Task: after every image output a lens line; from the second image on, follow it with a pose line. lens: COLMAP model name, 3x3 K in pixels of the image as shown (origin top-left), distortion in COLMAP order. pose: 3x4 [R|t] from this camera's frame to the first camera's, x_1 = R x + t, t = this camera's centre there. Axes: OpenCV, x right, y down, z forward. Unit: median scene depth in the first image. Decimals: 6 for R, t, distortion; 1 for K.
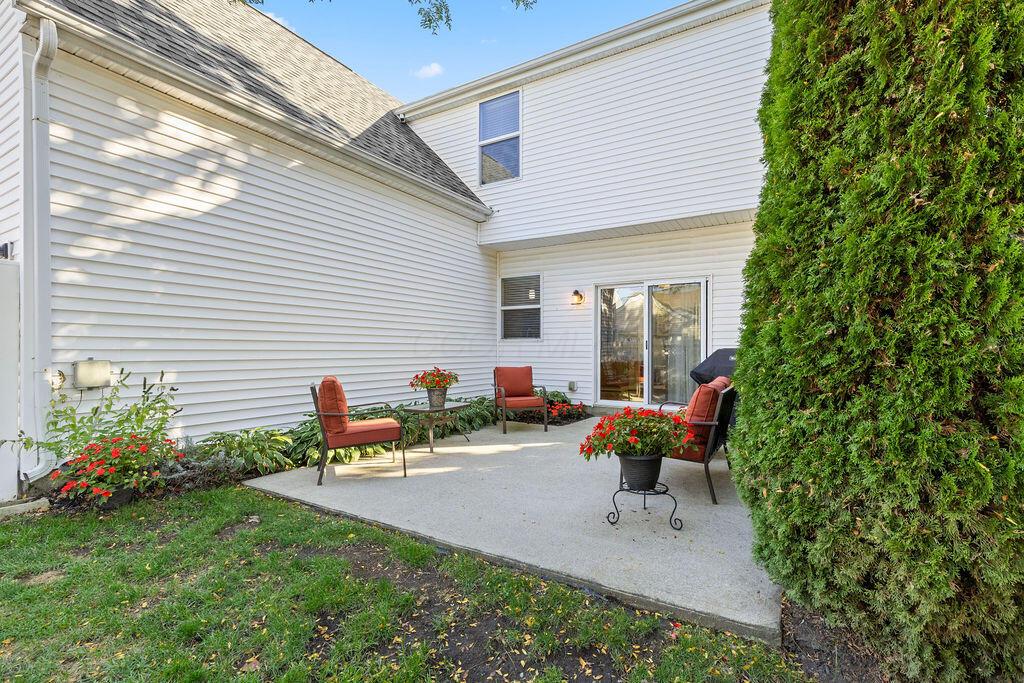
lens RADIAL K [[466.9, 0, 515.5], [0, 466.9, 361.8], [0, 0, 1]] dist [0.003831, 0.000338]
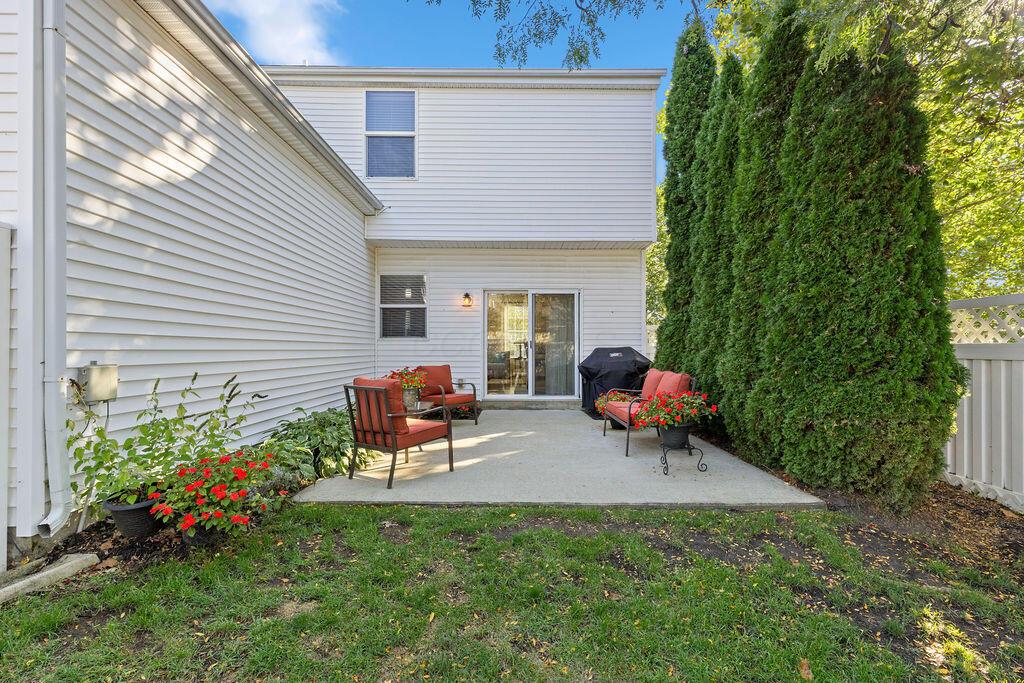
lens RADIAL K [[484.6, 0, 514.1], [0, 484.6, 359.4], [0, 0, 1]] dist [0.001565, -0.000208]
pose [[0.852457, -0.011315, 0.522675, -0.361415], [0.012289, 0.999923, 0.001603, -0.002194], [-0.522653, 0.005057, 0.852531, -0.000319]]
